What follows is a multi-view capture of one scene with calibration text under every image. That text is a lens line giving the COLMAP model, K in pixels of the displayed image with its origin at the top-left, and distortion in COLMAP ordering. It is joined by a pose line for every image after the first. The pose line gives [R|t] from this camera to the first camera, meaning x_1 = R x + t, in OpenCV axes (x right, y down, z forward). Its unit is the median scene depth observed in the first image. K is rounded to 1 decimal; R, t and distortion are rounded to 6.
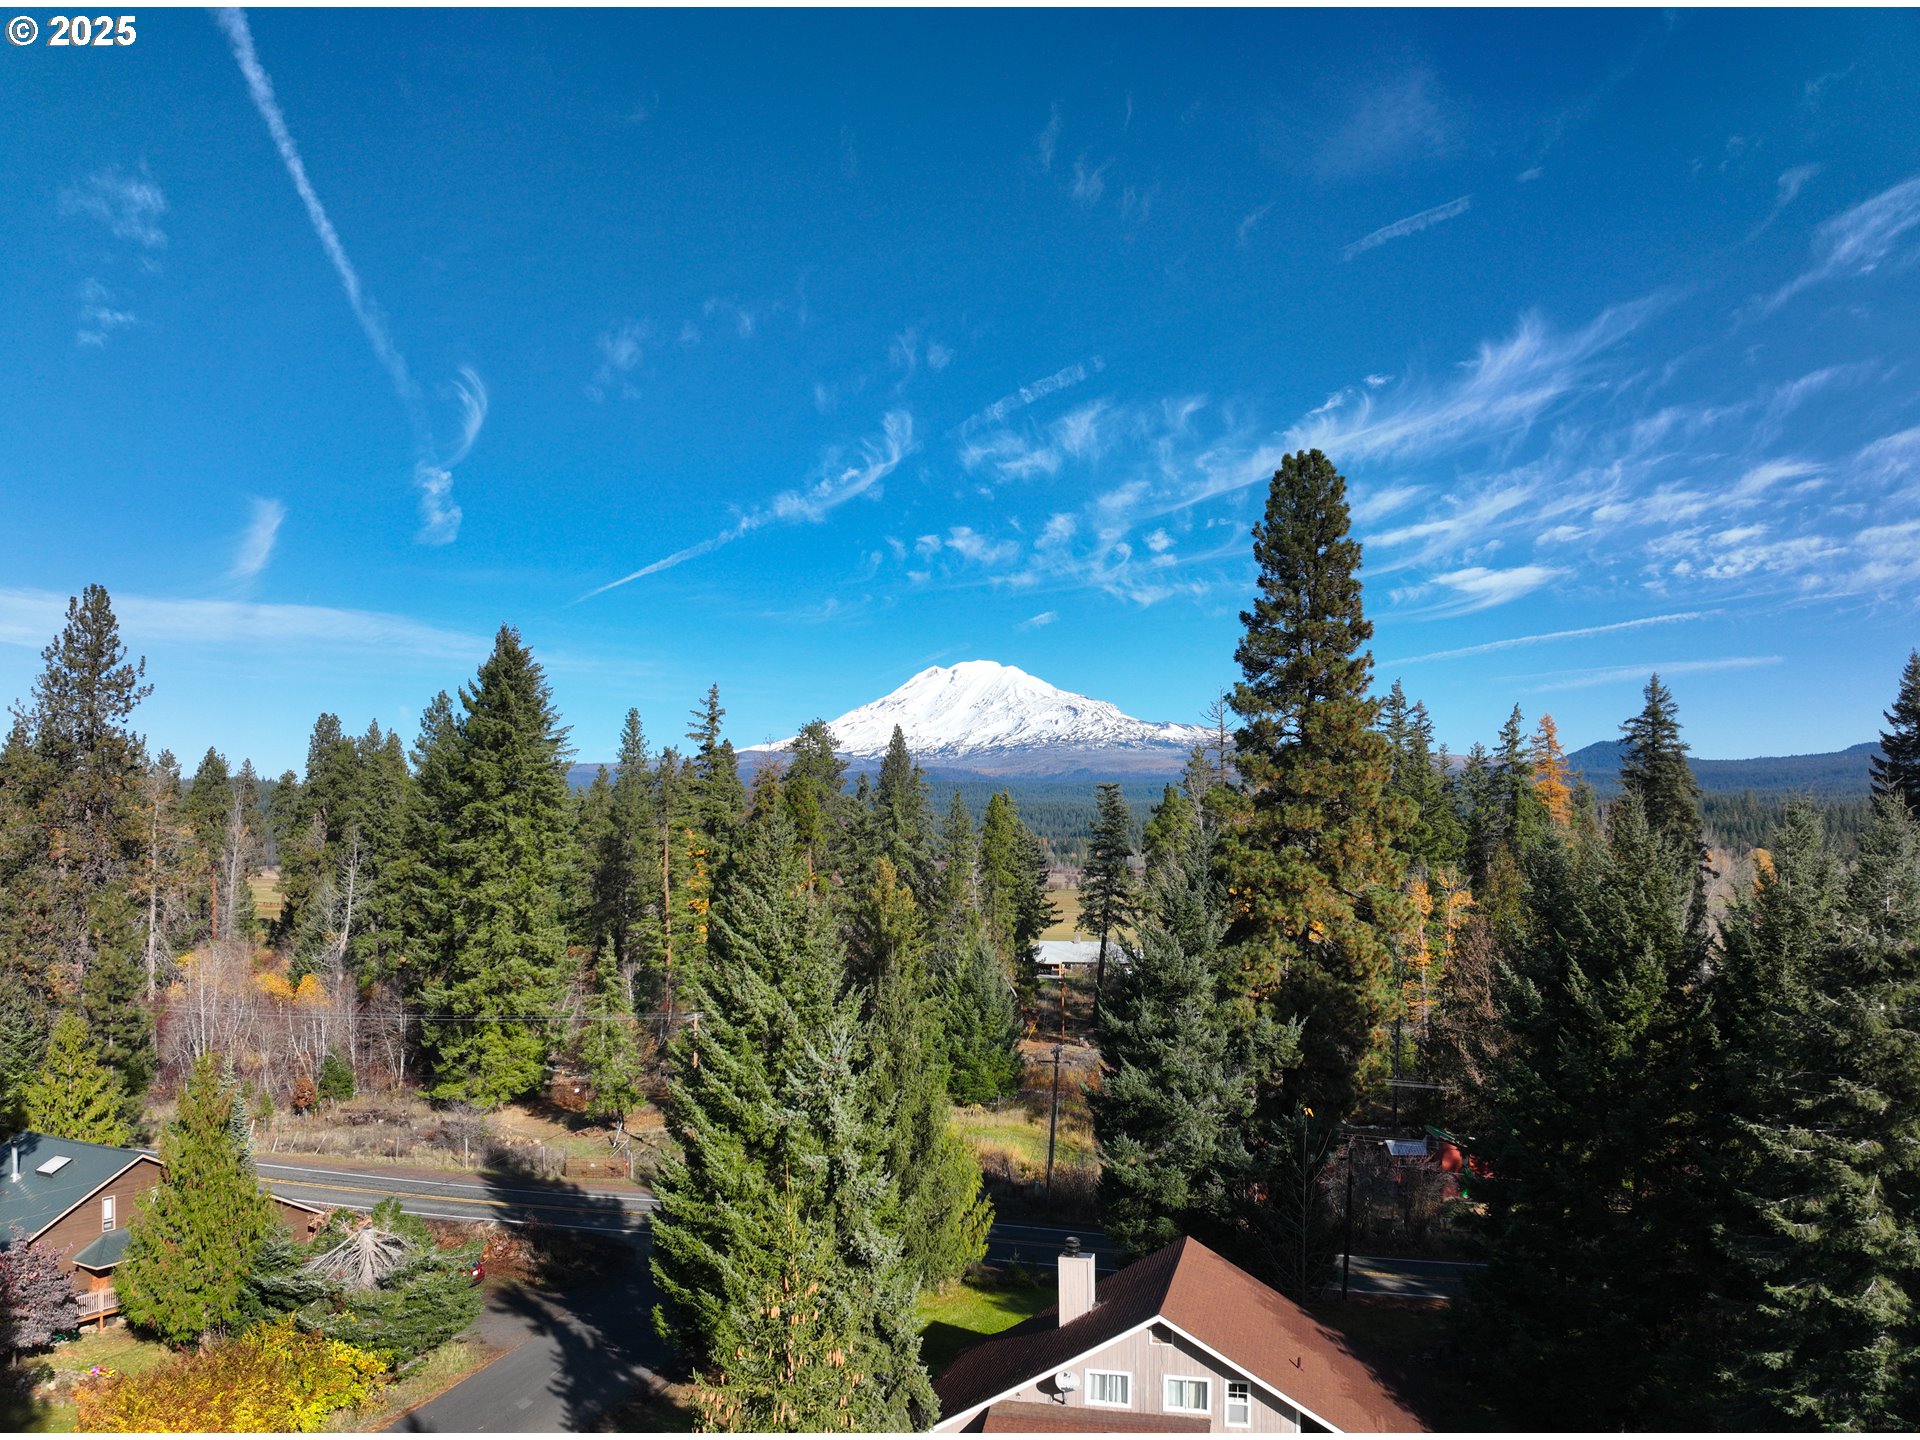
lens RADIAL K [[1453.7, 0, 959.3], [0, 1453.7, 717.2], [0, 0, 1]] dist [-0.089599, -0.032739]
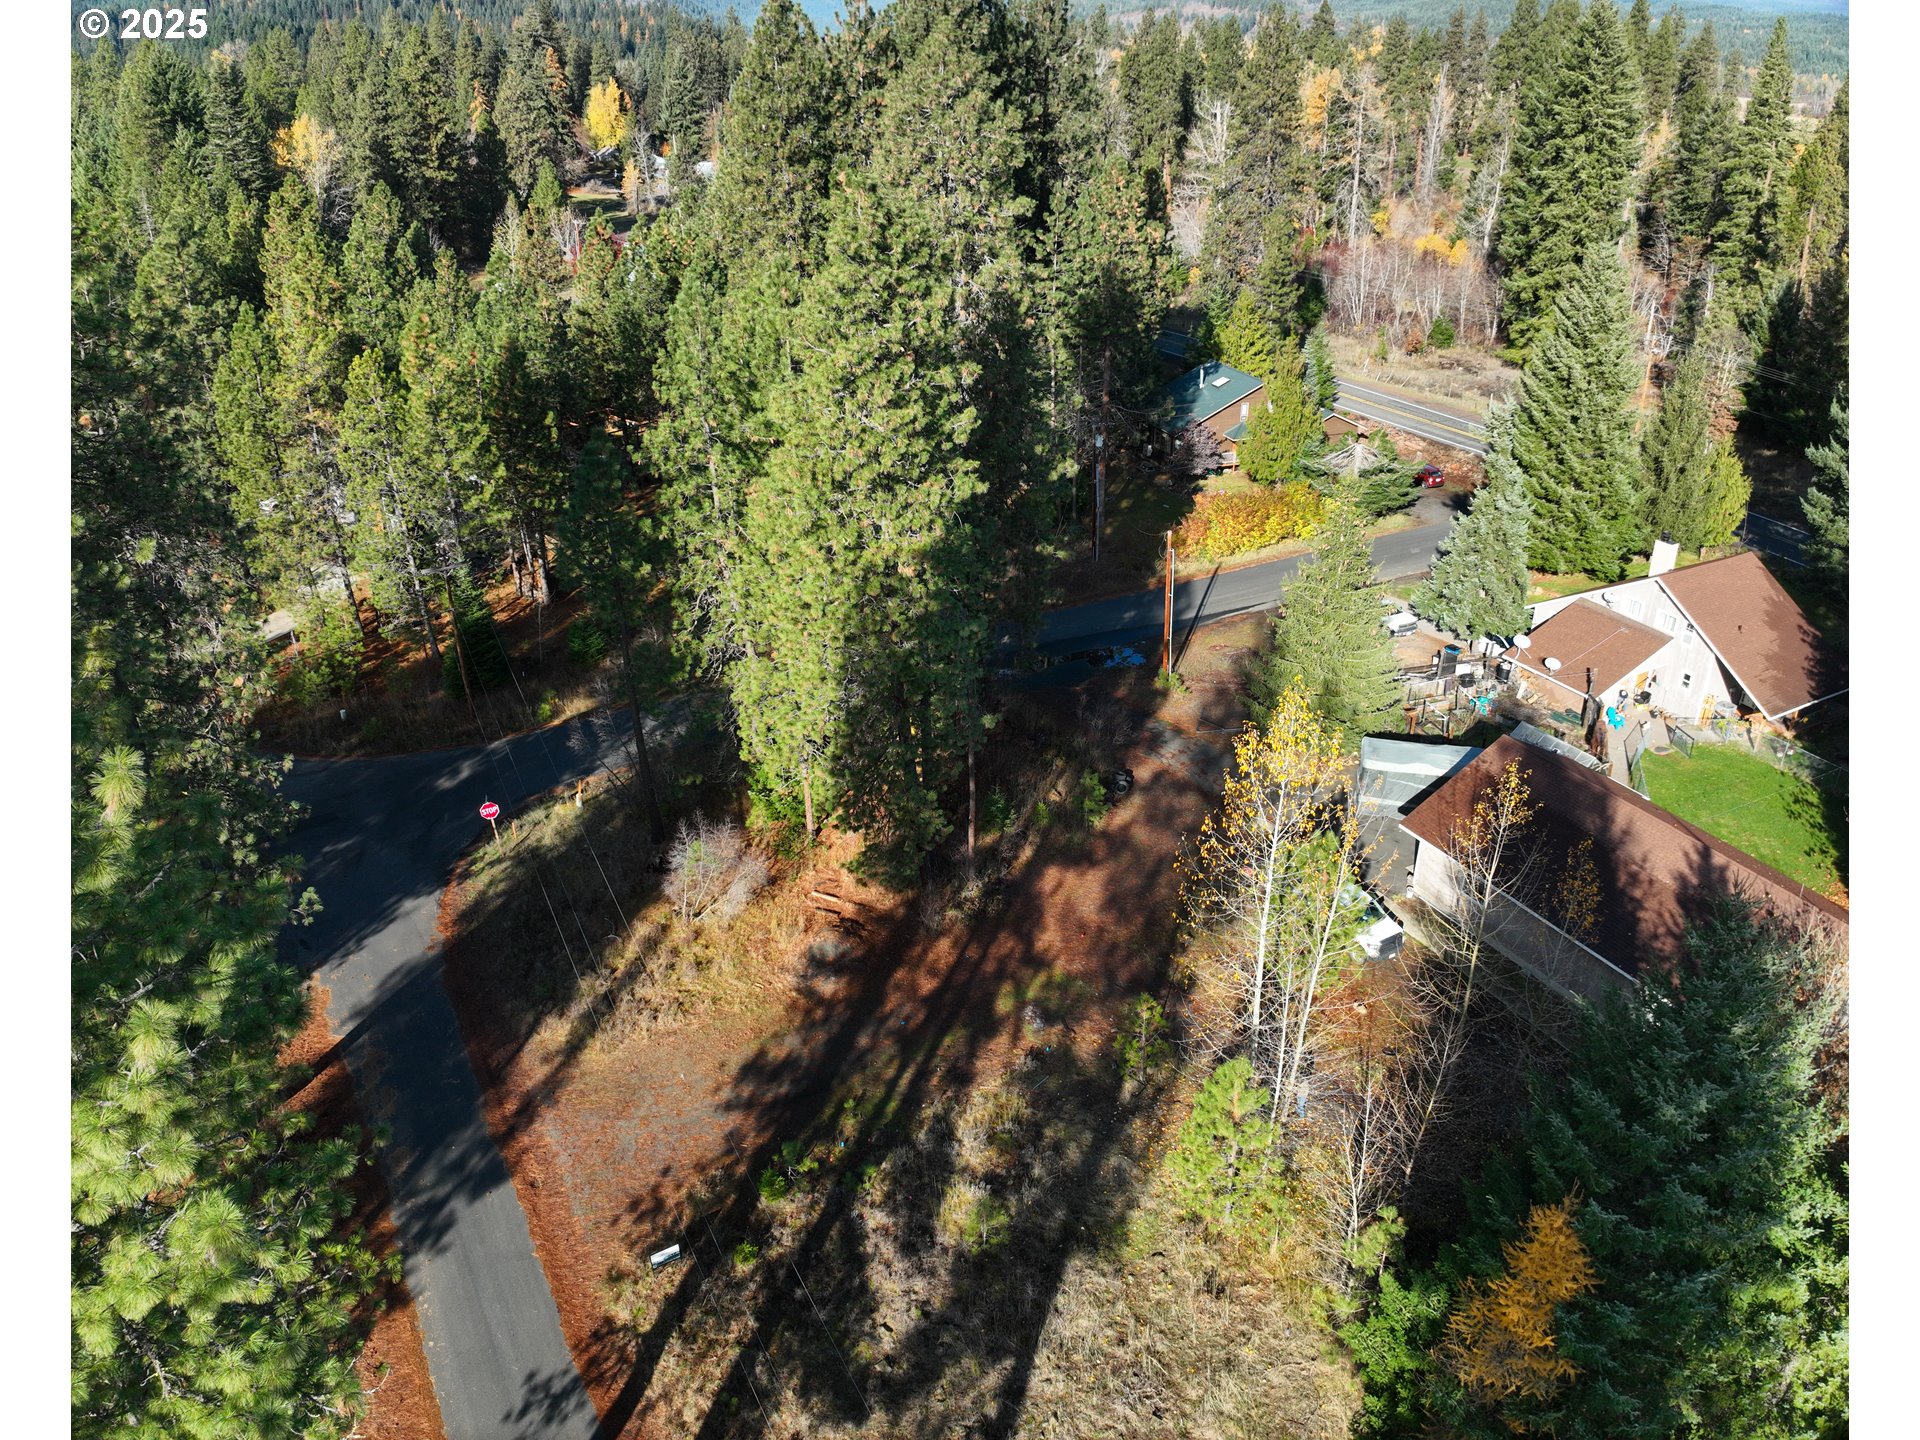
lens RADIAL K [[1453.7, 0, 971.0], [0, 1453.7, 725.7], [0, 0, 1]] dist [-0.089599, -0.032739]
pose [[0.680250, 0.329221, -0.654885, 0.307397], [0.066871, 0.861854, 0.502729, -0.156838], [0.729923, -0.385774, 0.564261, -0.301729]]
